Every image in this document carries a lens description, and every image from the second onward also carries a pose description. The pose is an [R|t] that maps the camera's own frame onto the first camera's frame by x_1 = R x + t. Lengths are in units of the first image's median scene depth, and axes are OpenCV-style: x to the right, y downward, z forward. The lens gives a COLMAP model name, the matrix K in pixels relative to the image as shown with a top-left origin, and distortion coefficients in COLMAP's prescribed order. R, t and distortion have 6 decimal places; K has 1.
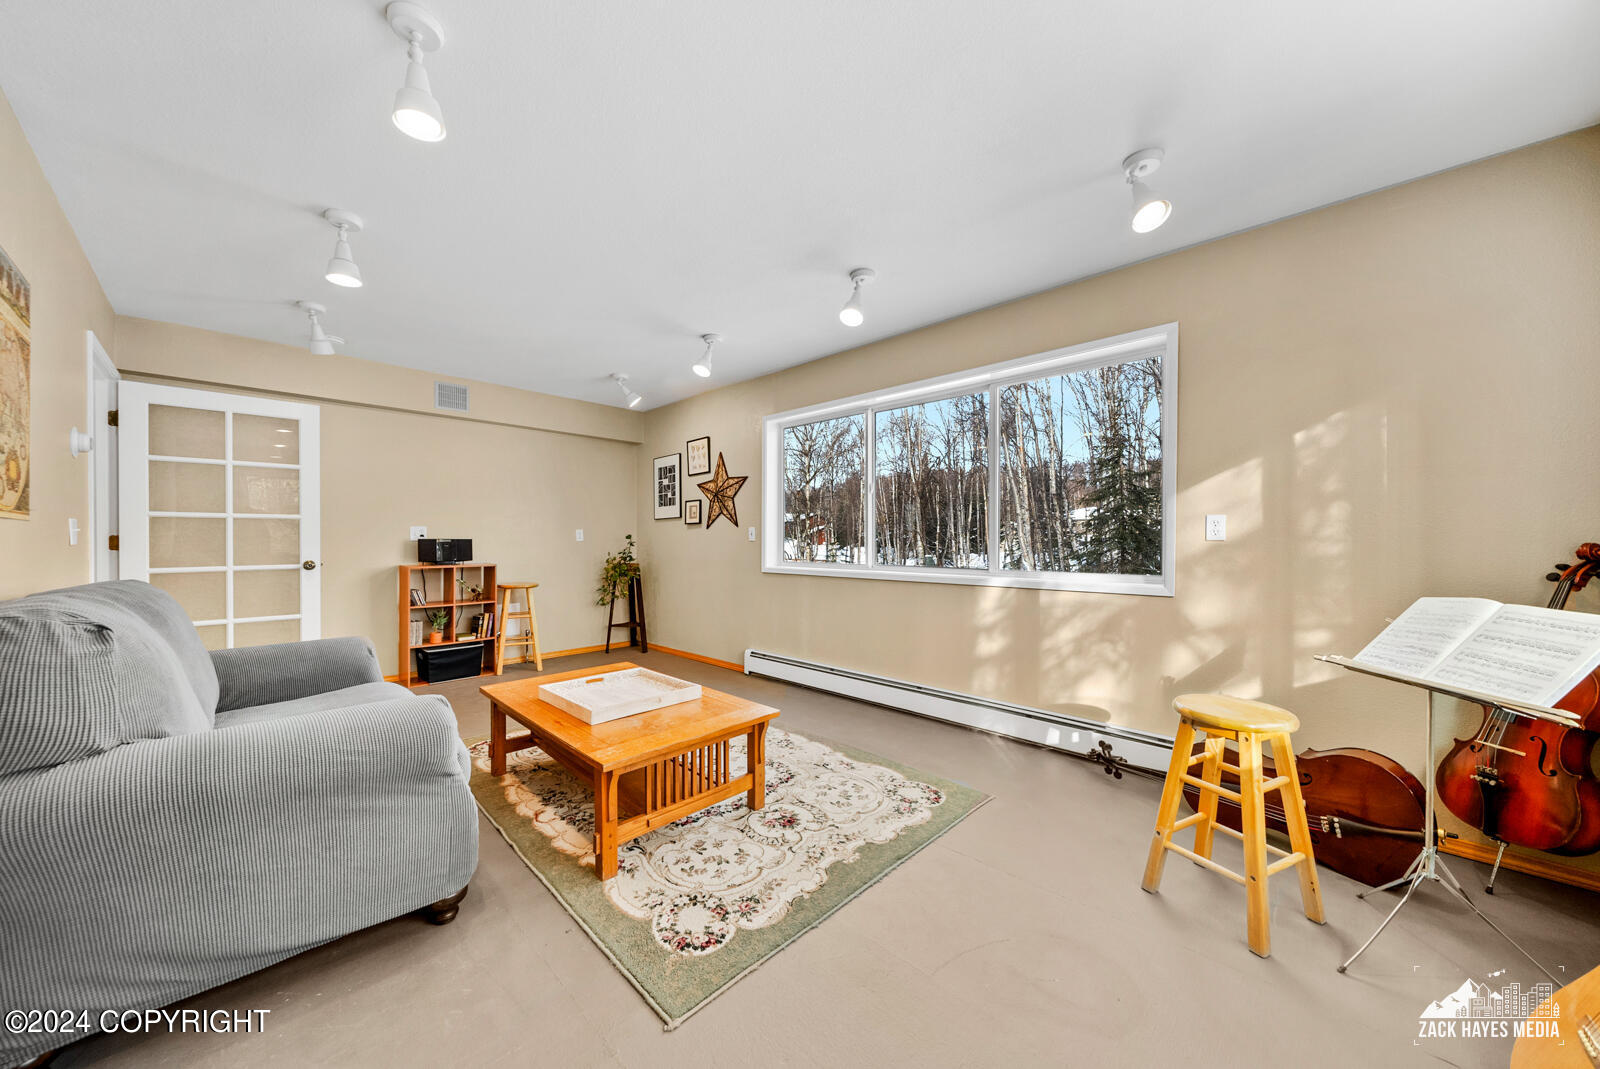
lens RADIAL K [[547.7, 0, 791.9], [0, 547.7, 542.3], [0, 0, 1]] dist [-0.010498, -0.000080]
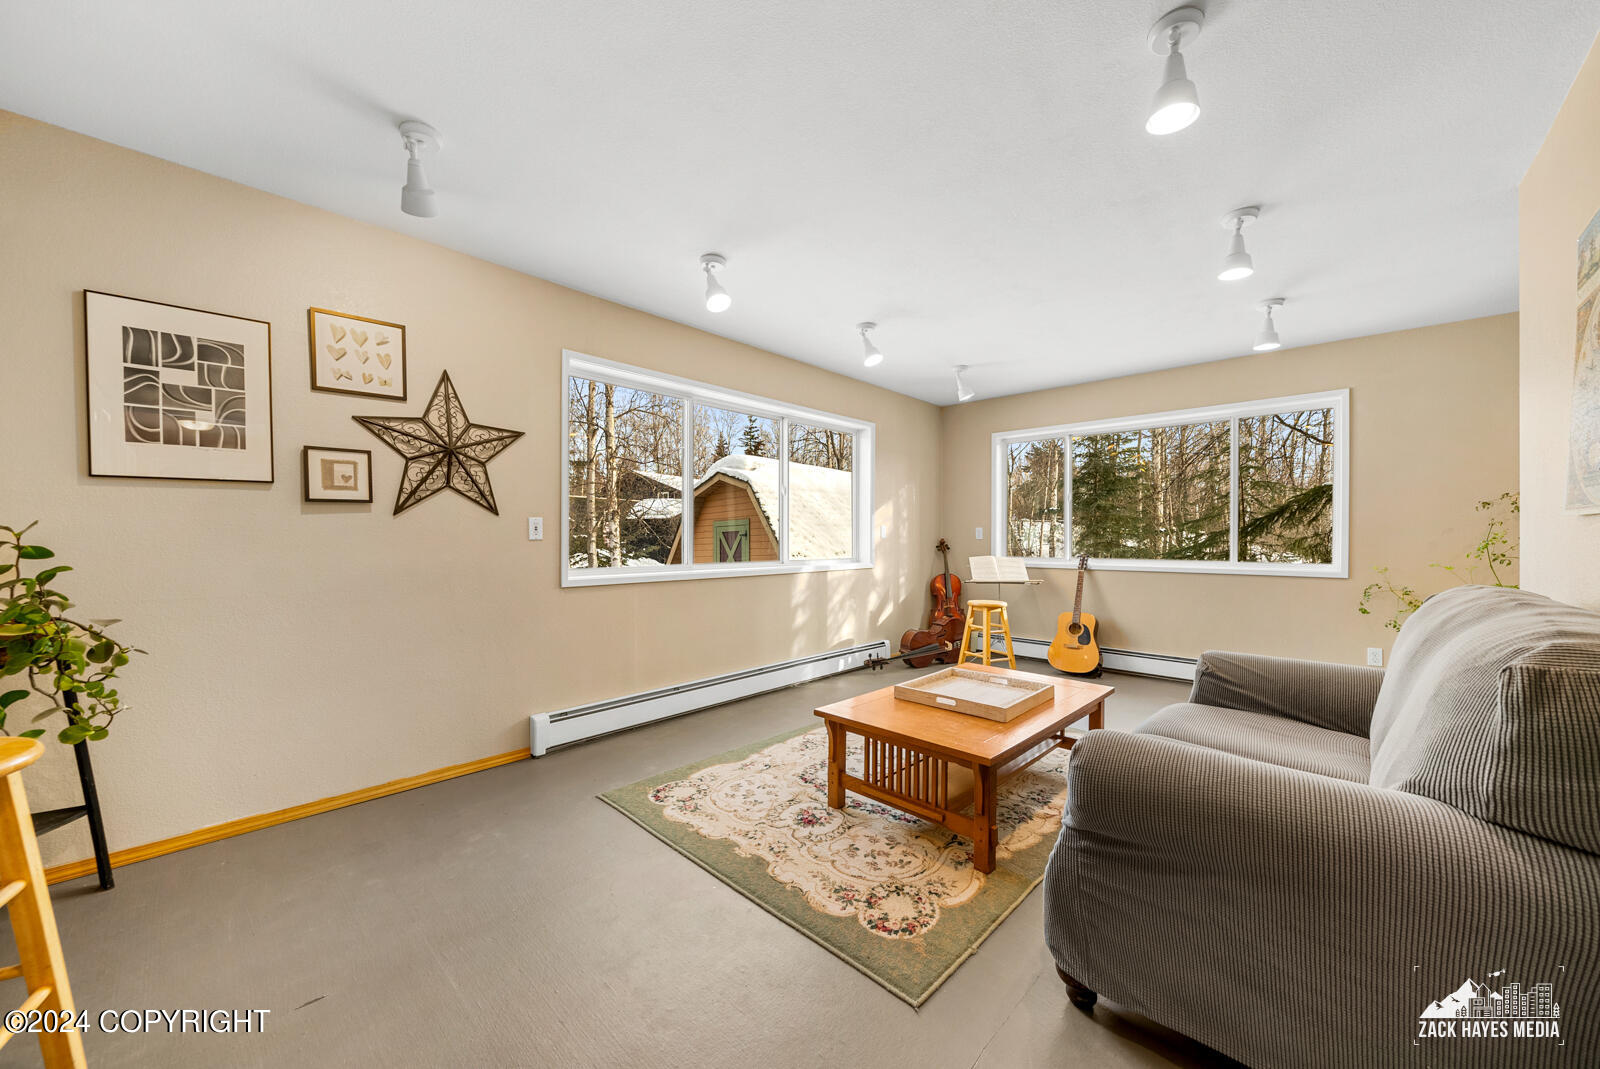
lens RADIAL K [[582.2, 0, 800.0], [0, 582.2, 534.5], [0, 0, 1]] dist [-0.002512, -0.000084]
pose [[-0.006998, 0.005709, 0.999959, -0.704262], [0.005708, 0.999968, -0.005669, -0.002612], [-0.999959, 0.005668, -0.007030, 0.677398]]
